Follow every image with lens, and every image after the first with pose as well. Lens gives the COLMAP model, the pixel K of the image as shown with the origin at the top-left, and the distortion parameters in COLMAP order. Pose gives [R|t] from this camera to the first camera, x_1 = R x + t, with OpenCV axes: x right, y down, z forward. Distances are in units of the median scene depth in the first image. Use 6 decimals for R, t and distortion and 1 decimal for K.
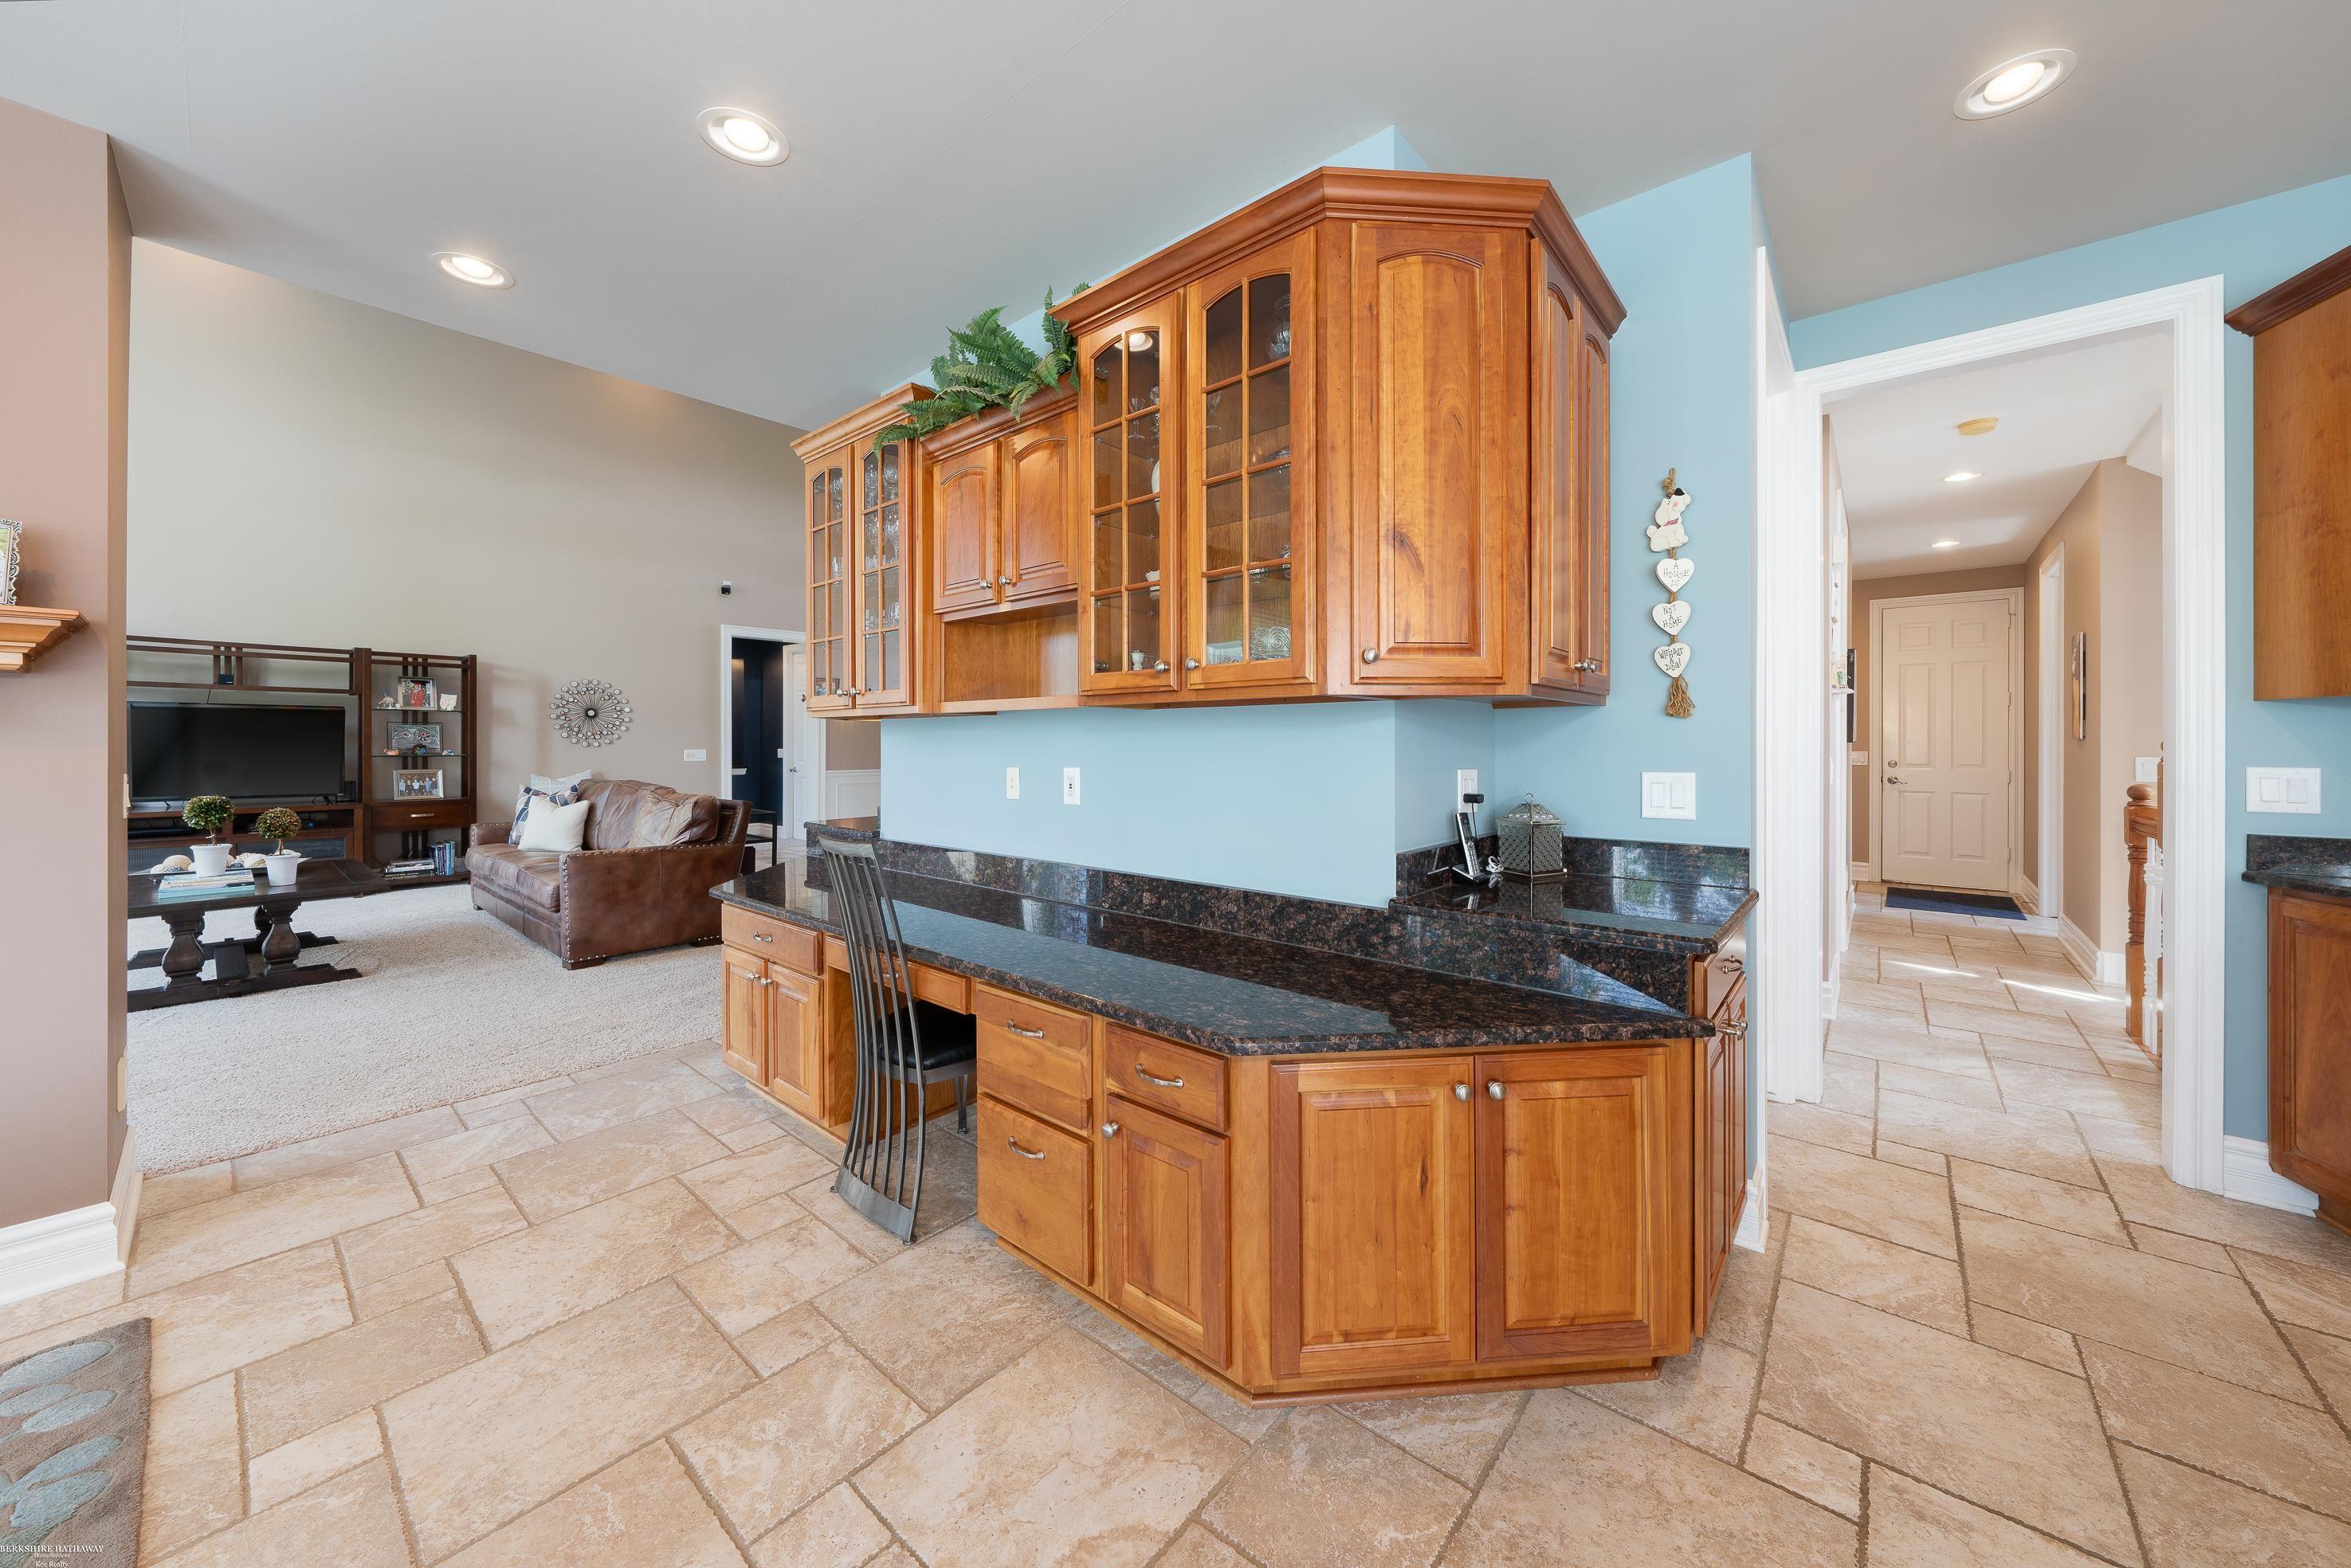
lens RADIAL K [[837.6, 0, 1210.3], [0, 837.6, 740.0], [0, 0, 1]] dist [-0.000154, -0.000007]
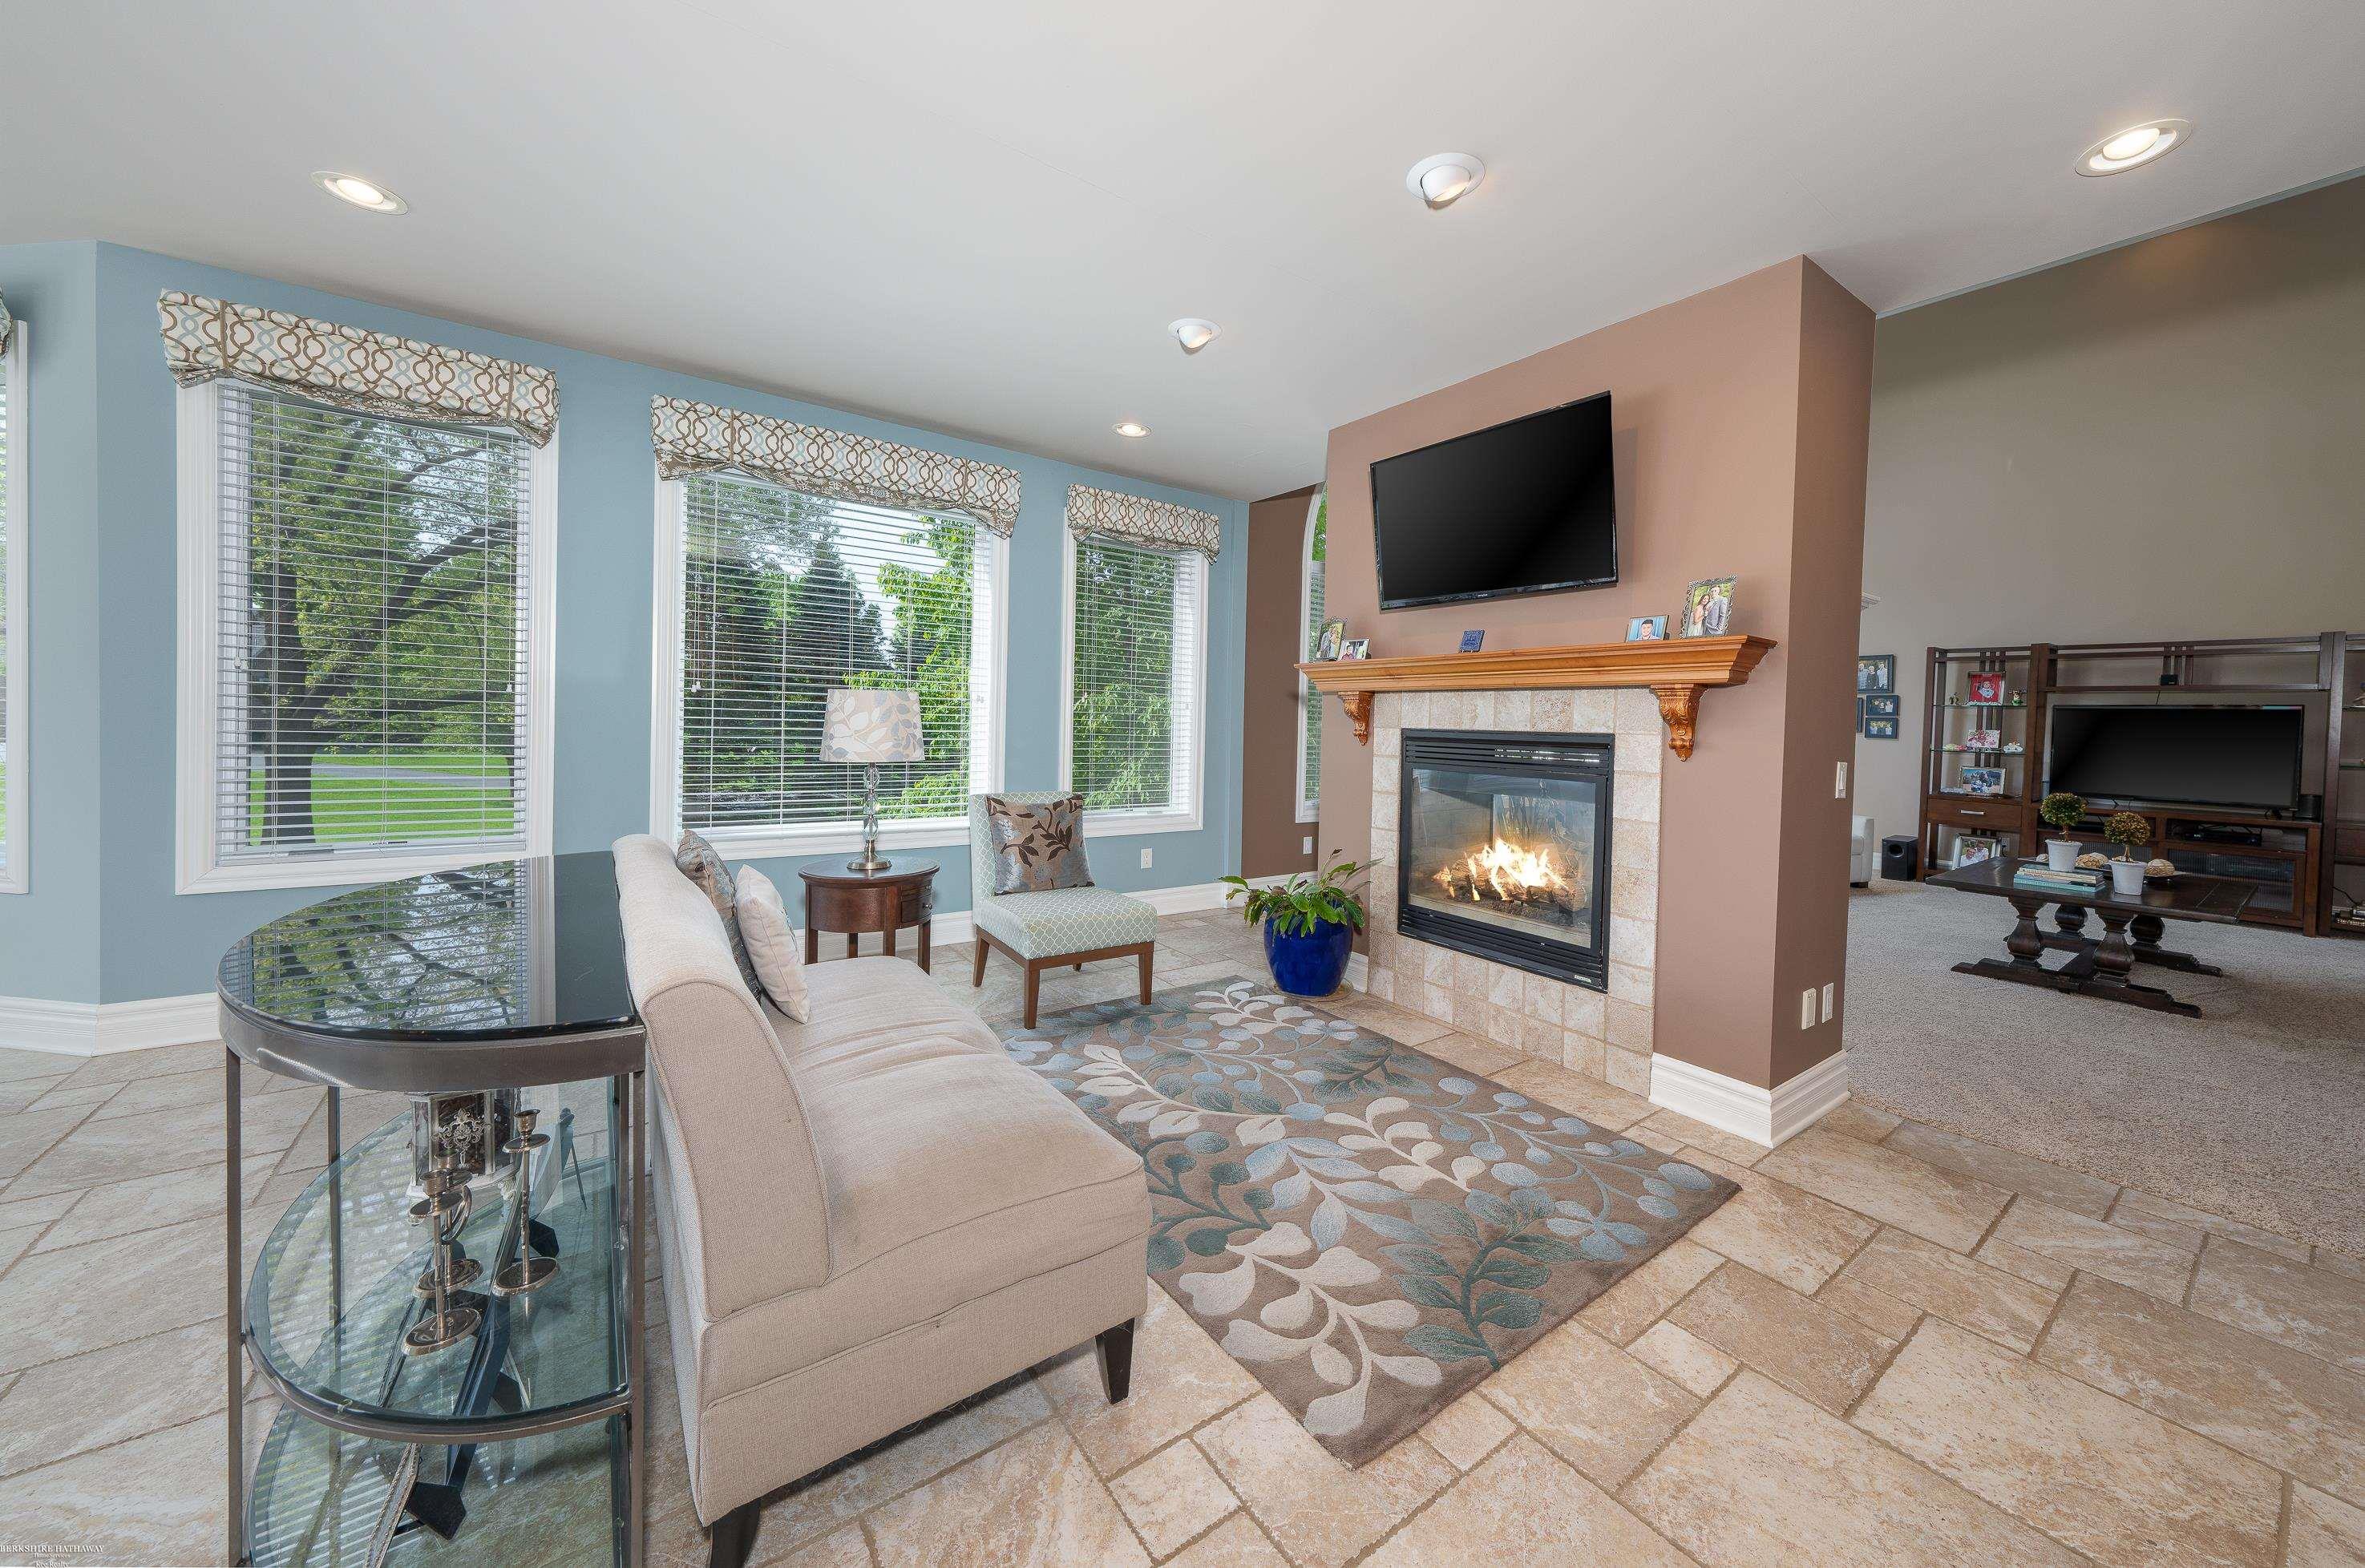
lens RADIAL K [[842.6, 0, 1217.5], [0, 842.6, 739.7], [0, 0, 1]] dist [-0.000154, -0.000007]
pose [[-0.231761, 0.022094, -0.972522, 0.116796], [-0.025317, 0.999266, 0.028735, -0.007734], [0.972443, 0.031281, -0.231032, 0.369011]]
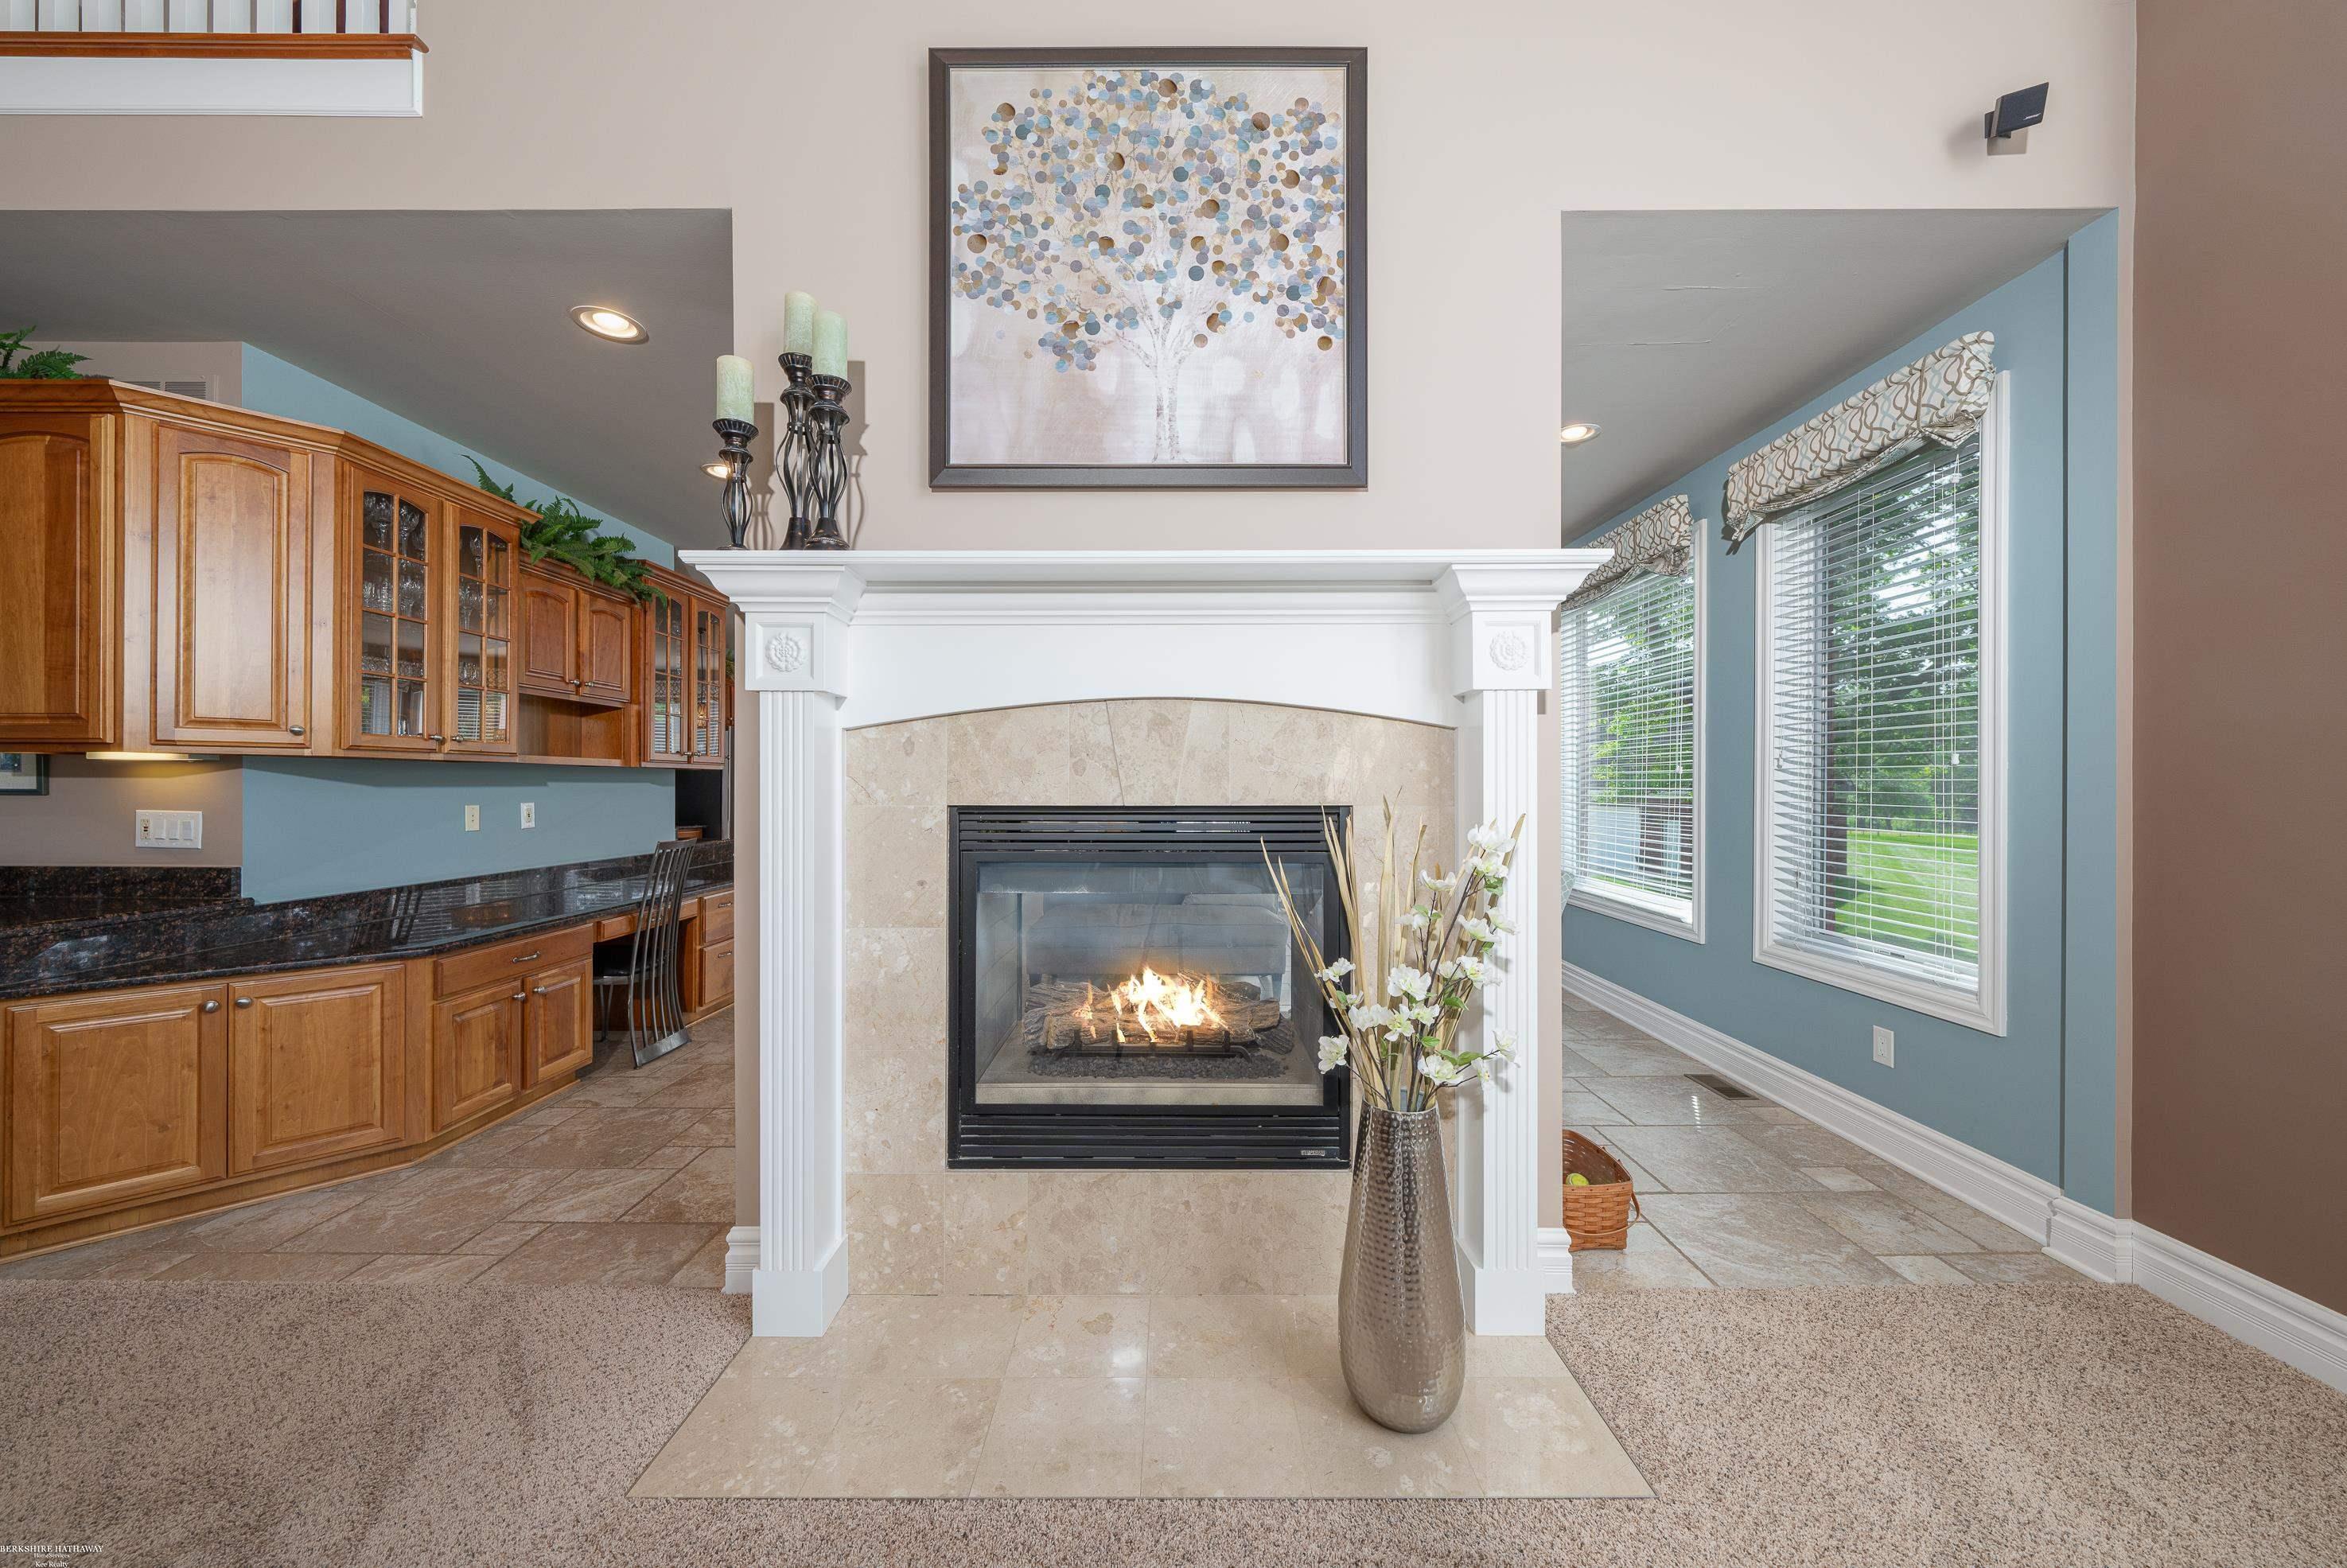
lens RADIAL K [[826.1, 0, 1173.5], [0, 826.1, 784.0], [0, 0, 1]] dist [0.000438, 0.000022]
pose [[-0.639956, 0.001753, 0.768409, -2.187309], [0.001822, 0.999998, -0.000764, 0.004651], [-0.768409, 0.000911, -0.639958, 1.165764]]
